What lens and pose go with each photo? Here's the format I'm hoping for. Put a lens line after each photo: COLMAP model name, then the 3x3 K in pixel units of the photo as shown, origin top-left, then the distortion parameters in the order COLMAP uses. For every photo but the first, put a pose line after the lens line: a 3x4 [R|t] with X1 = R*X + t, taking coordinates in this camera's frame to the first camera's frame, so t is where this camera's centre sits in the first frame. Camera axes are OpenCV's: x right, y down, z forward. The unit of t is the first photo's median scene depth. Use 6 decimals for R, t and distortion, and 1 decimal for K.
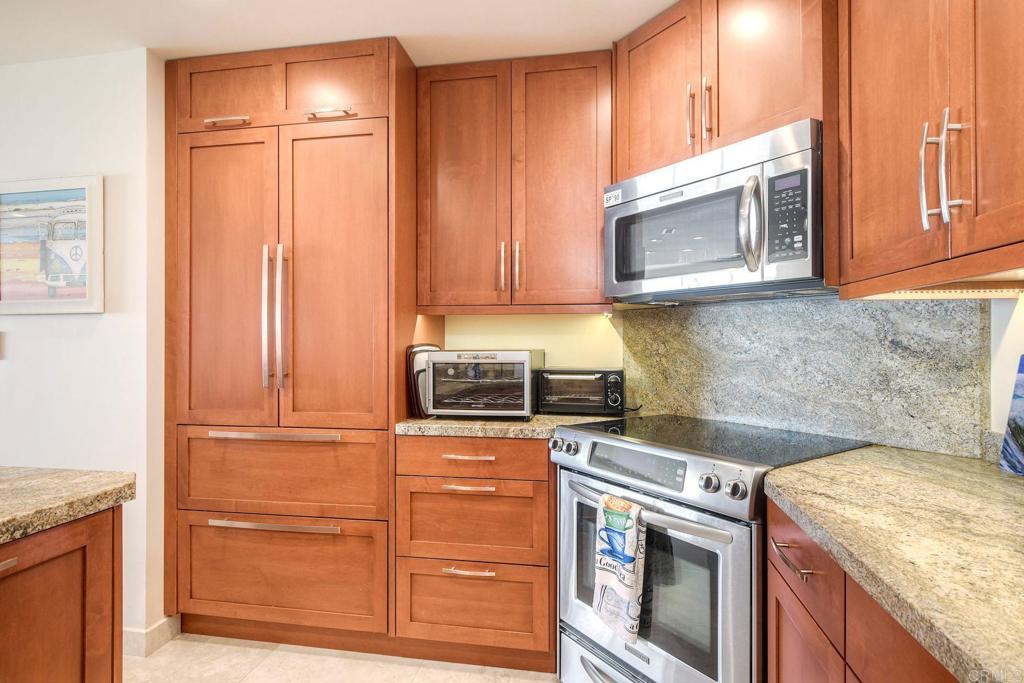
lens RADIAL K [[533.3, 0, 512.0], [0, 533.3, 341.5], [0, 0, 1]] dist [0.001722, 0.000588]
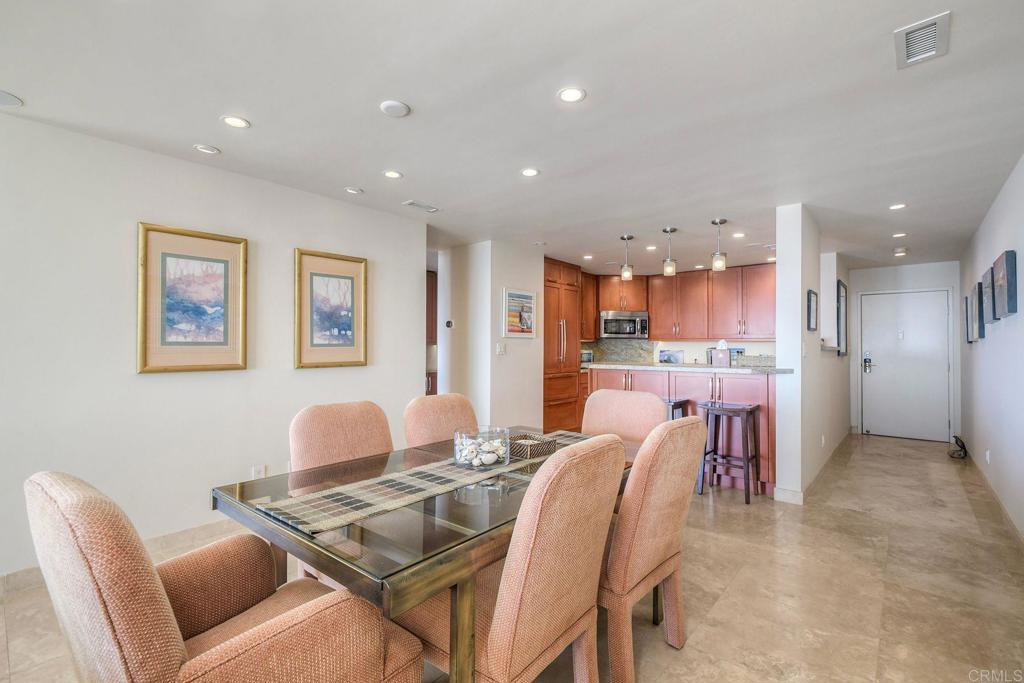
lens RADIAL K [[465.7, 0, 508.2], [0, 465.7, 344.0], [0, 0, 1]] dist [0.003204, 0.000244]
pose [[0.509454, 0.010973, 0.860428, -3.074978], [-0.005540, 0.999940, -0.009472, 0.007013], [-0.860480, 0.000059, 0.509485, -0.215547]]
